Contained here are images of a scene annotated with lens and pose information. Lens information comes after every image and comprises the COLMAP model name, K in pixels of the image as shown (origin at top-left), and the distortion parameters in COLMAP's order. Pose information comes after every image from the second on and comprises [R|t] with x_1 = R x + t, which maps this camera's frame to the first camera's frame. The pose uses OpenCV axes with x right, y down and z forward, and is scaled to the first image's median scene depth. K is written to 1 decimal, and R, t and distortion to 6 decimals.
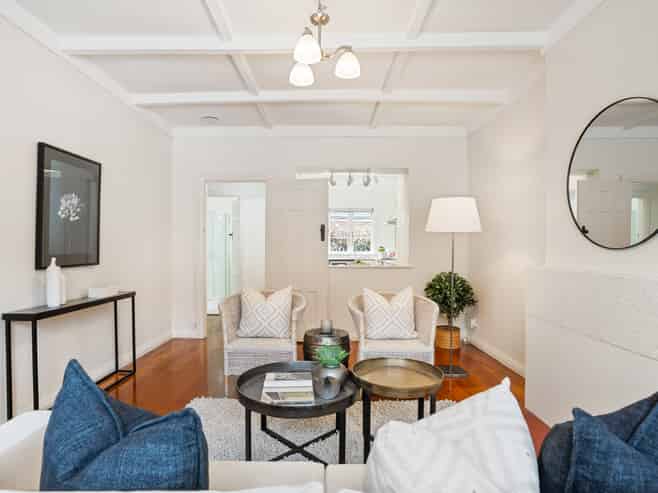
lens RADIAL K [[370.7, 0, 329.0], [0, 370.7, 246.5], [0, 0, 1]] dist [-0.035401, 0.001963]
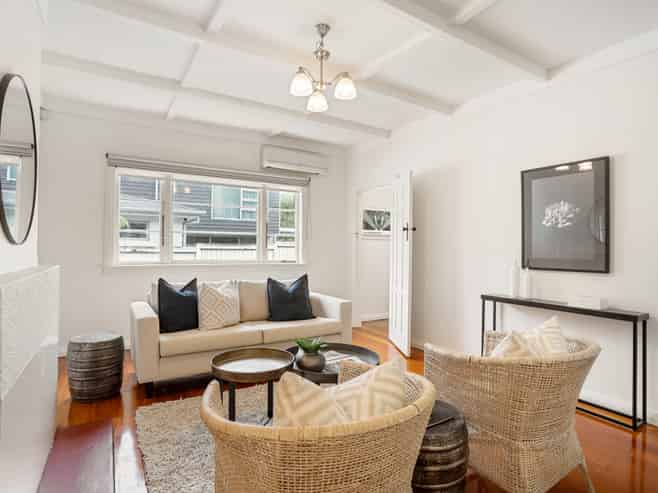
lens RADIAL K [[370.7, 0, 329.0], [0, 370.7, 246.5], [0, 0, 1]] dist [-0.035401, 0.001963]
pose [[-0.845796, -0.010046, -0.533411, 0.412753], [-0.010202, 0.999944, -0.002656, -0.005334], [0.533408, 0.003195, -0.845852, 1.480494]]
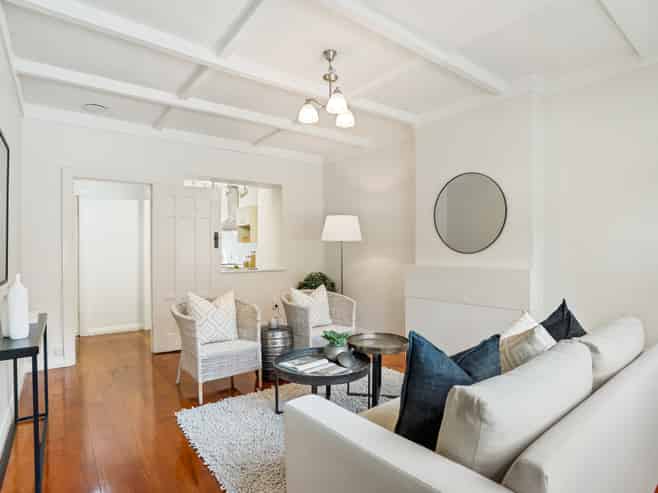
lens RADIAL K [[370.7, 0, 329.0], [0, 370.7, 246.5], [0, 0, 1]] dist [-0.035401, 0.001963]
pose [[0.783269, -0.001183, 0.621681, -0.631407], [0.006495, 0.999959, -0.006281, -0.014205], [-0.621648, 0.008958, 0.783245, -0.010528]]
